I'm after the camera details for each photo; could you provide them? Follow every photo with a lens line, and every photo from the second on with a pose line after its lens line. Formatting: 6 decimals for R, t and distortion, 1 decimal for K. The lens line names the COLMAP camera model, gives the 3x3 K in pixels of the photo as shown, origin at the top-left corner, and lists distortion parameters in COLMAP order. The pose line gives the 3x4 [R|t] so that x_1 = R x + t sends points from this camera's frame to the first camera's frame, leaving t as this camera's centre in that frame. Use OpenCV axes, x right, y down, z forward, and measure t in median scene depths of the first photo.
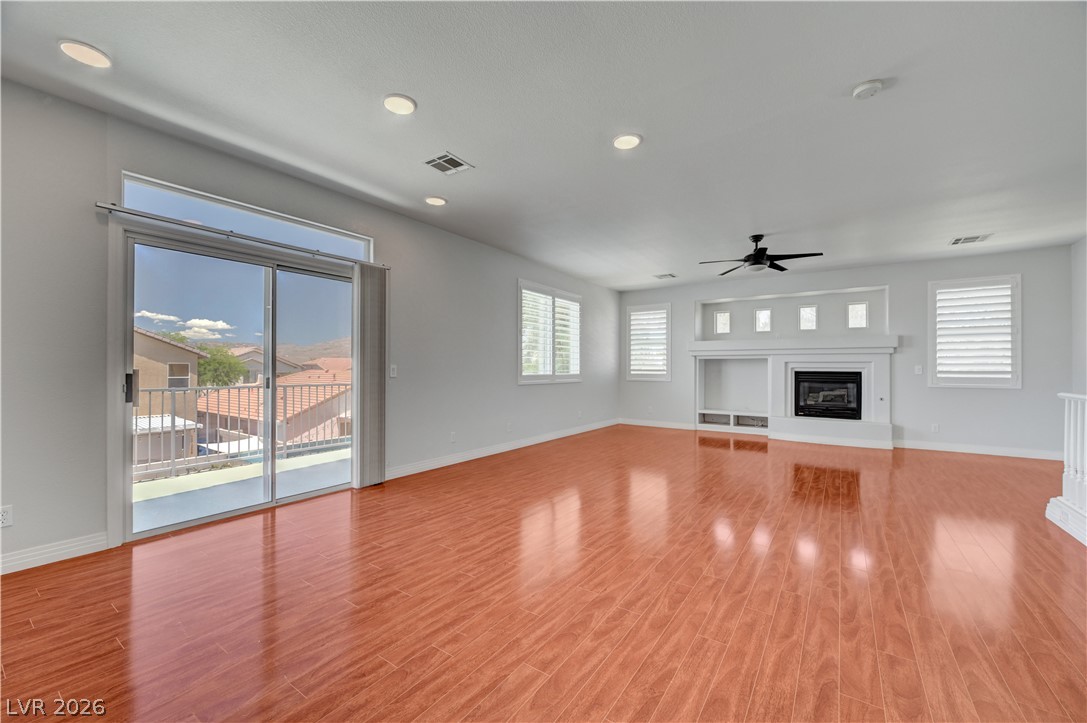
lens RADIAL K [[432.7, 0, 552.8], [0, 432.7, 364.9], [0, 0, 1]] dist [-0.001323, 0.001096]
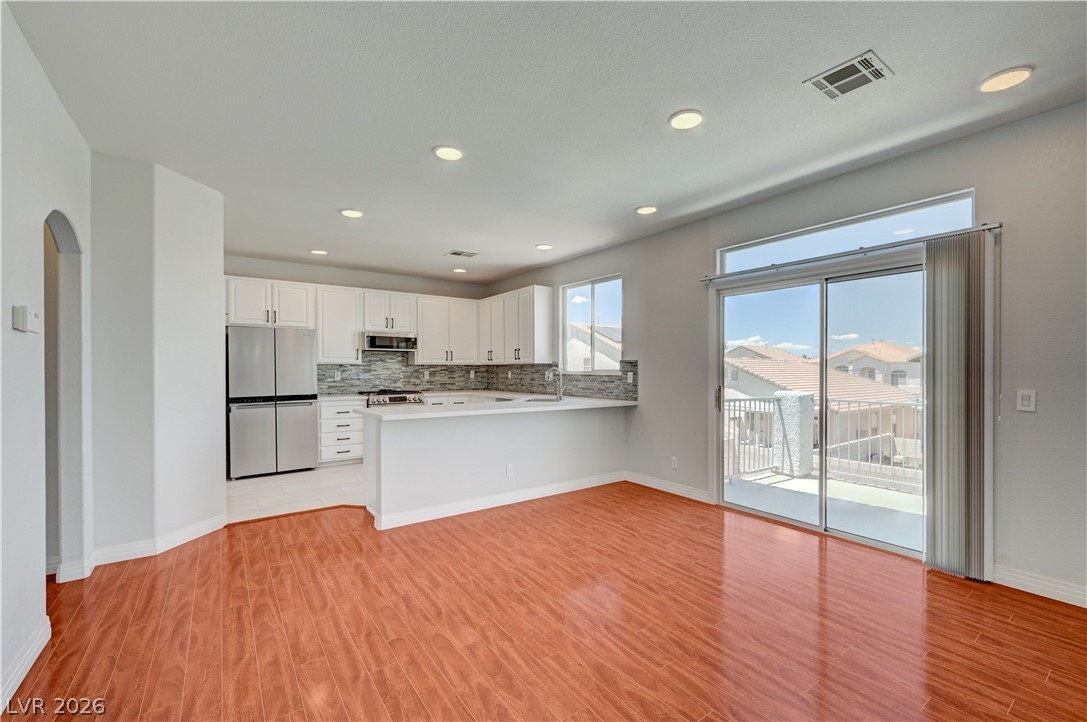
lens RADIAL K [[456.4, 0, 538.6], [0, 456.4, 370.1], [0, 0, 1]] dist [0.002356, -0.000076]
pose [[-0.361186, 0.002994, -0.932489, 0.490377], [0.006411, 0.999979, 0.000728, -0.034996], [0.932472, -0.005716, -0.361198, 0.734505]]
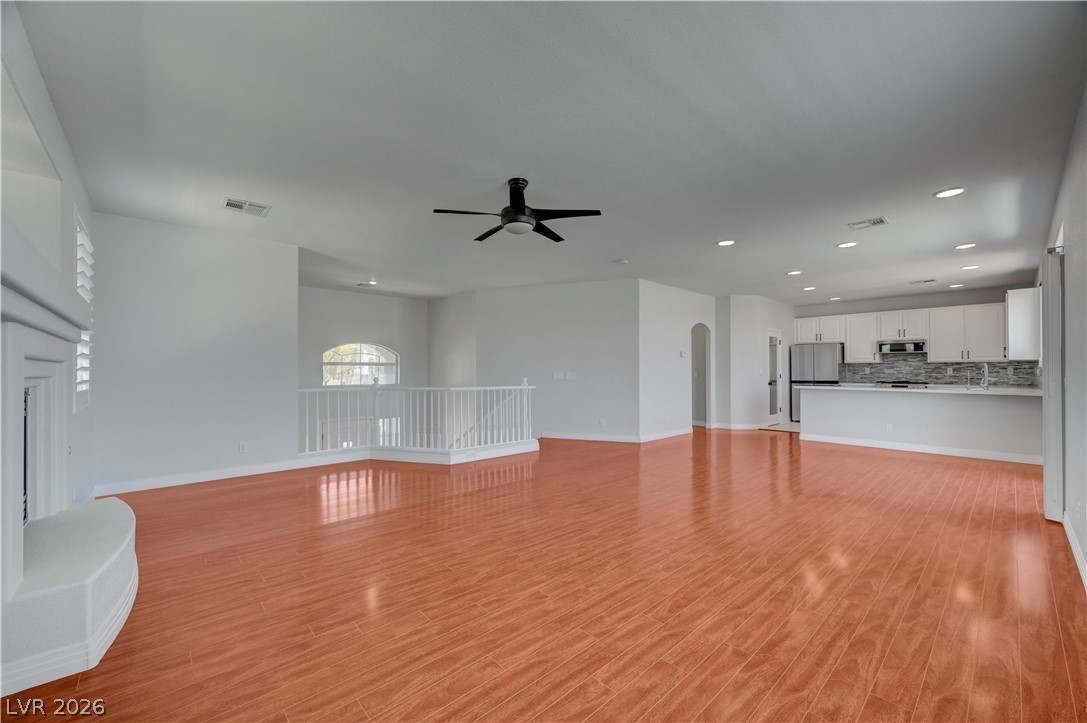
lens RADIAL K [[432.7, 0, 544.6], [0, 432.7, 360.5], [0, 0, 1]] dist [-0.001323, 0.001096]
pose [[-0.971572, 0.003219, 0.236723, 0.376509], [-0.003511, 0.999602, -0.028003, 0.001151], [-0.236719, -0.028038, -0.971173, 2.289221]]
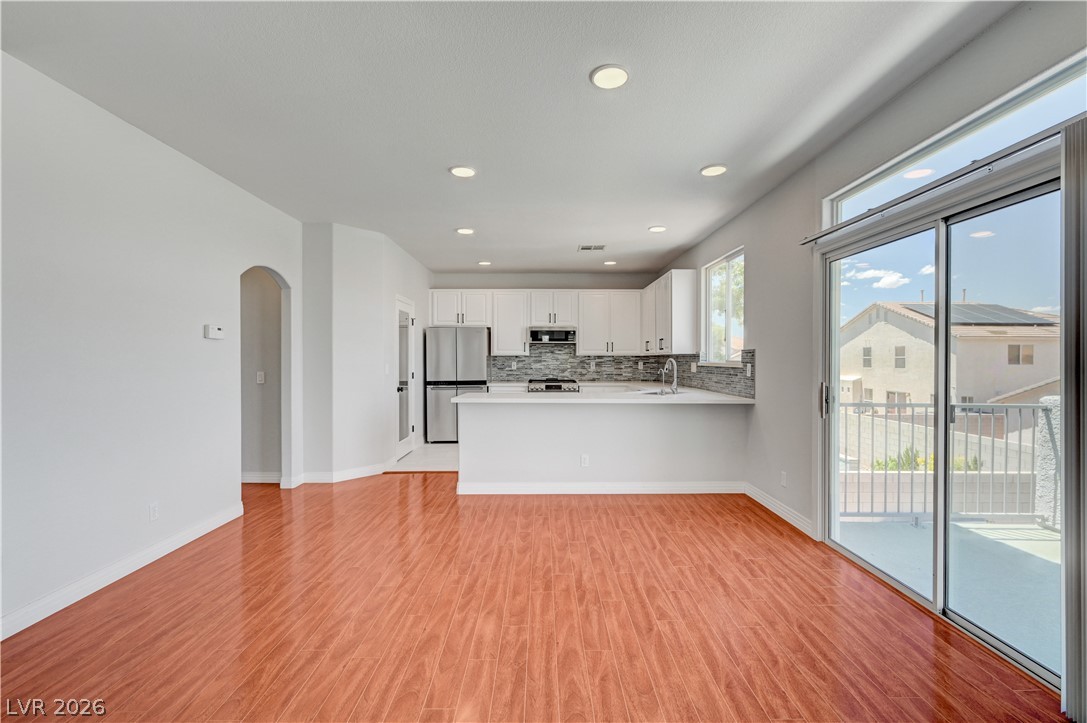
lens RADIAL K [[456.4, 0, 540.6], [0, 456.4, 360.5], [0, 0, 1]] dist [0.002356, -0.000076]
pose [[-0.832994, 0.000307, -0.553282, 0.173985], [0.002881, 0.999989, -0.003782, -0.031113], [0.553274, -0.004744, -0.832986, 1.156632]]
